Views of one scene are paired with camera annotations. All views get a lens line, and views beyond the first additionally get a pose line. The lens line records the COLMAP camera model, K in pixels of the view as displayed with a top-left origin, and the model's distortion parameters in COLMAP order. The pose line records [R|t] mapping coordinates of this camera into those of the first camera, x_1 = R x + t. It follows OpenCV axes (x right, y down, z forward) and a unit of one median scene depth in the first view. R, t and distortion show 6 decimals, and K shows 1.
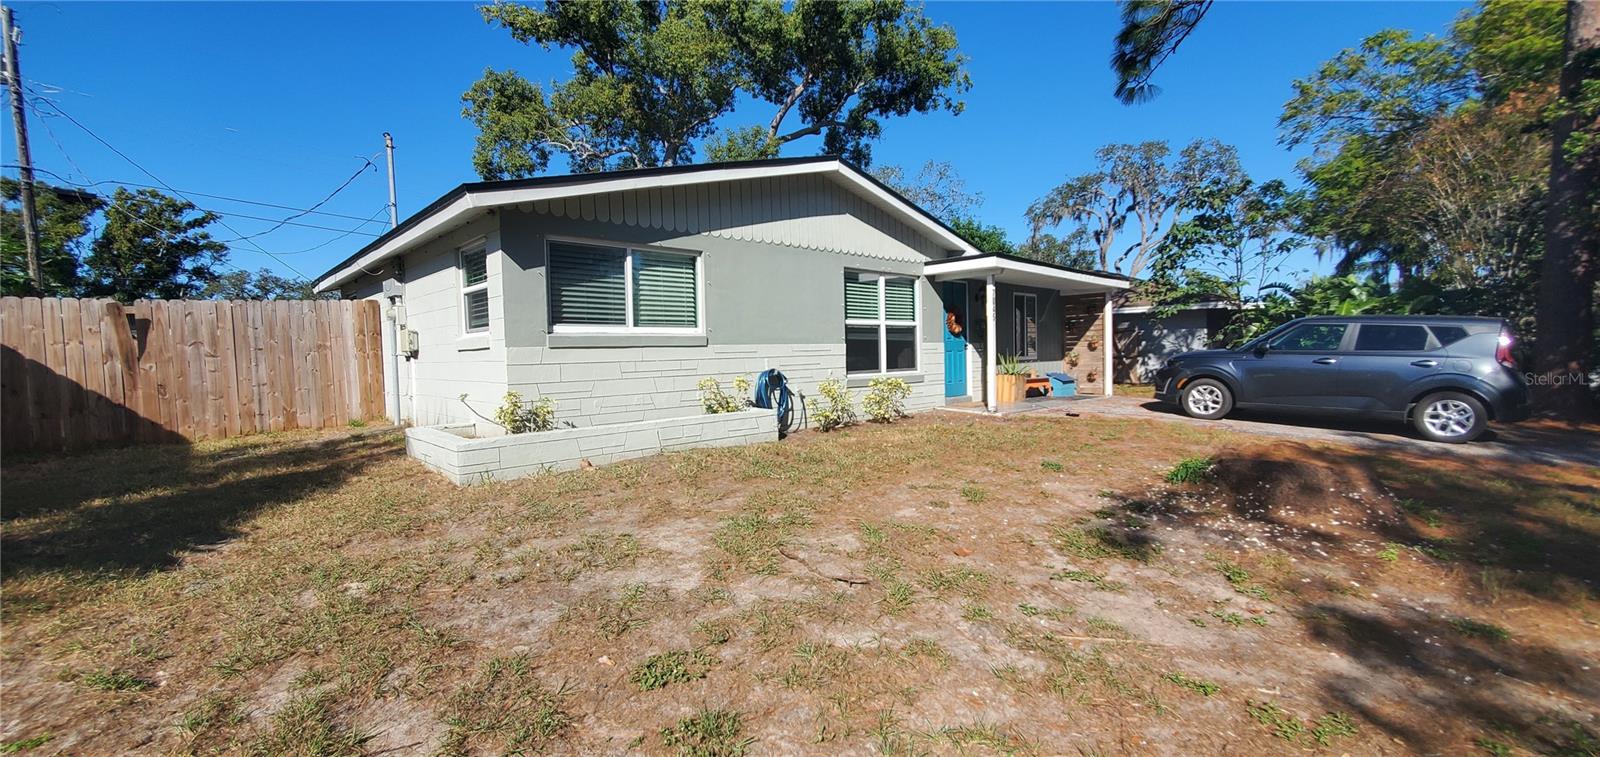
lens RADIAL K [[635.8, 0, 801.7], [0, 635.8, 372.8], [0, 0, 1]] dist [0.000599, -0.000003]
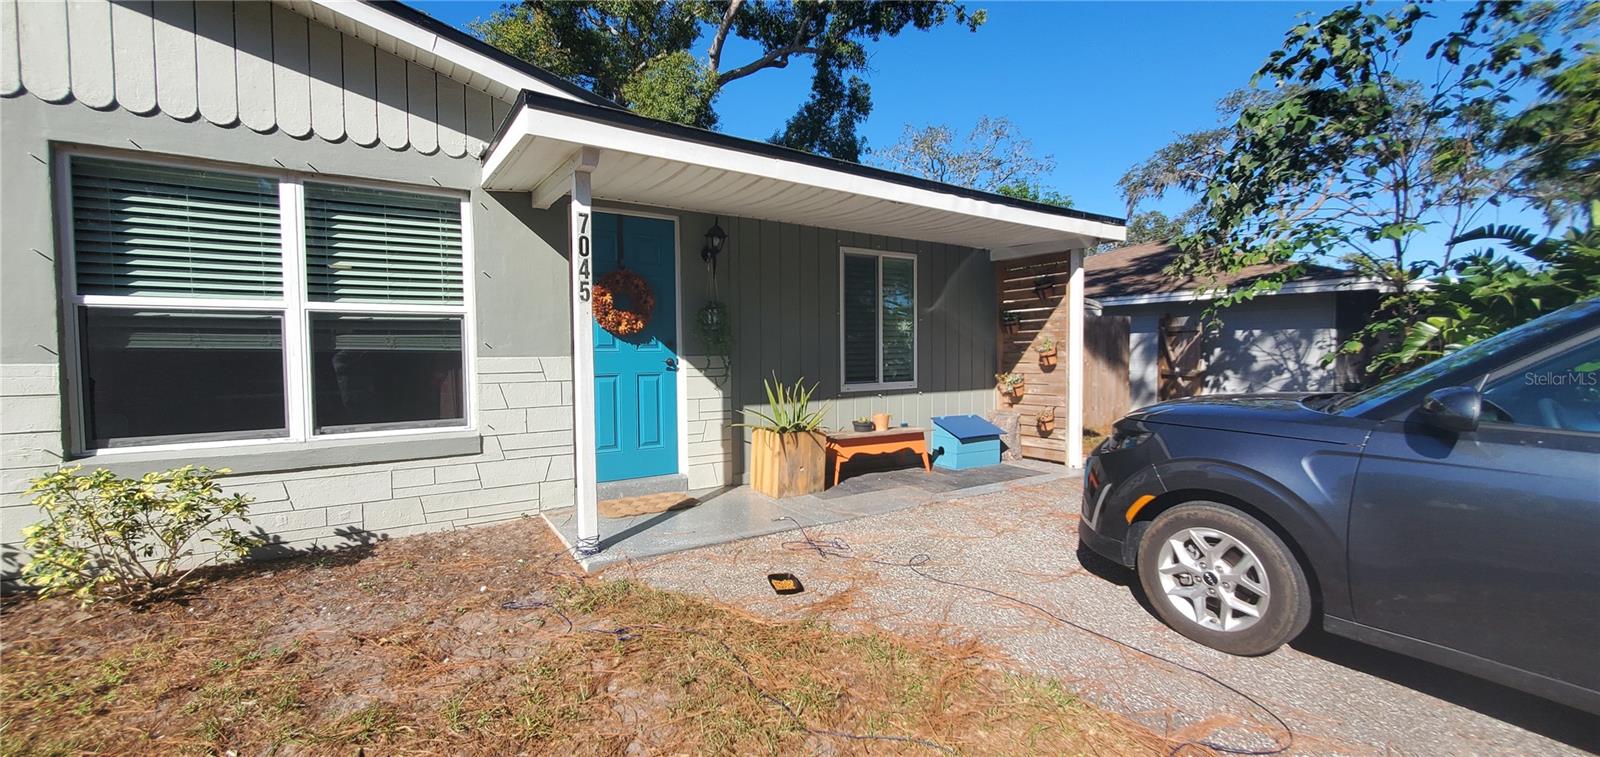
lens RADIAL K [[635.8, 0, 798.9], [0, 635.8, 371.6], [0, 0, 1]] dist [0.000599, -0.000003]
pose [[0.984681, 0.021926, -0.172980, 0.344260], [-0.020800, 0.999749, 0.008322, -0.033944], [0.173119, -0.004597, 0.984890, 0.472983]]
